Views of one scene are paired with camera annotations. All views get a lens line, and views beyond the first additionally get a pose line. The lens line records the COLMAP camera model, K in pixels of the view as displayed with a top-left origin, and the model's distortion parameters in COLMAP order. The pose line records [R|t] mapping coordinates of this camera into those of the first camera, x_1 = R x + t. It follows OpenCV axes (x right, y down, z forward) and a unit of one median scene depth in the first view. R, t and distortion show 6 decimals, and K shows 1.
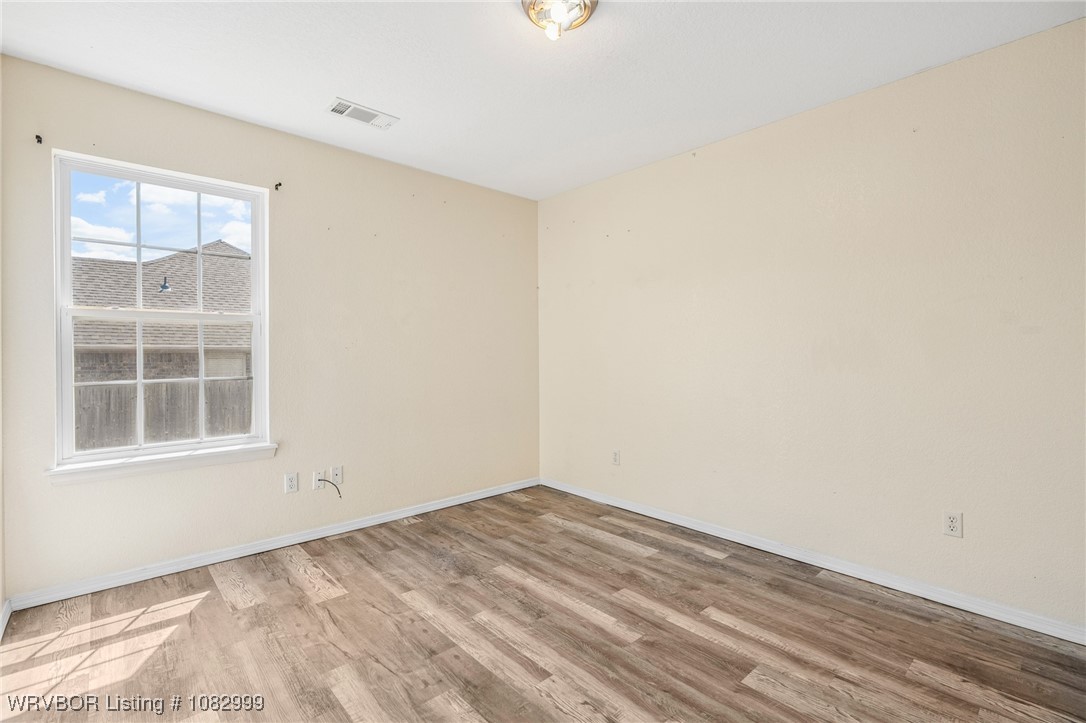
lens RADIAL K [[496.3, 0, 542.4], [0, 496.3, 360.0], [0, 0, 1]] dist [-0.008981, 0.002009]
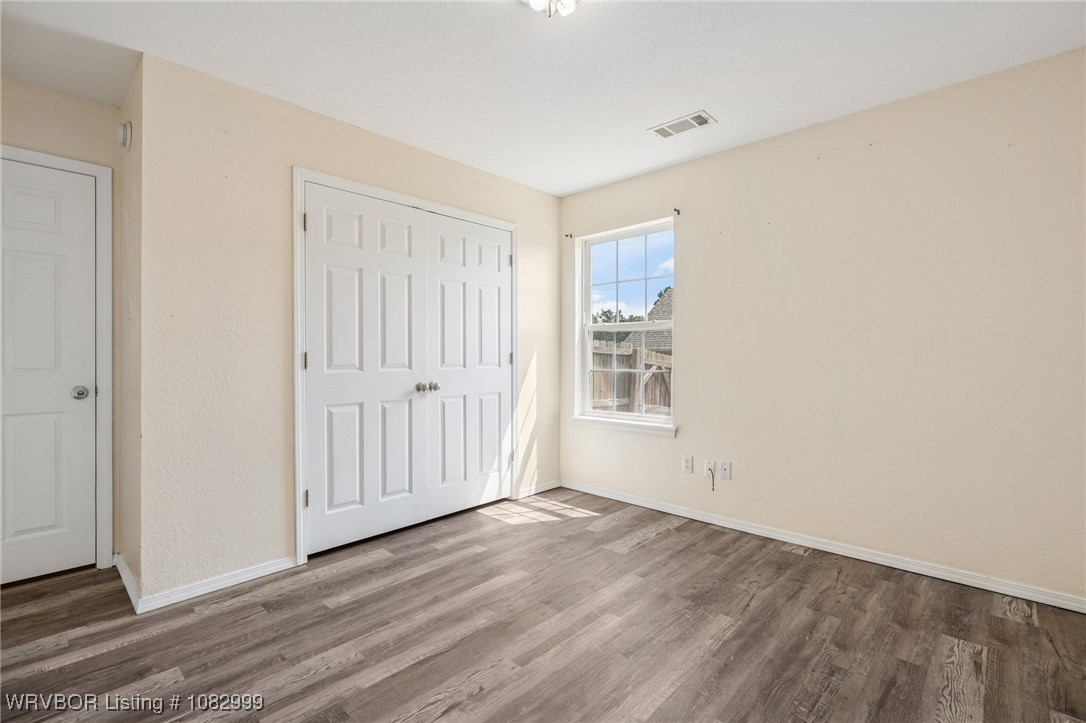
lens RADIAL K [[496.3, 0, 541.9], [0, 496.3, 355.4], [0, 0, 1]] dist [-0.008981, 0.002009]
pose [[0.073986, 0.006776, -0.997236, 0.639539], [-0.014478, 0.999879, 0.005720, -0.005880], [0.997154, 0.014014, 0.074075, 0.593016]]
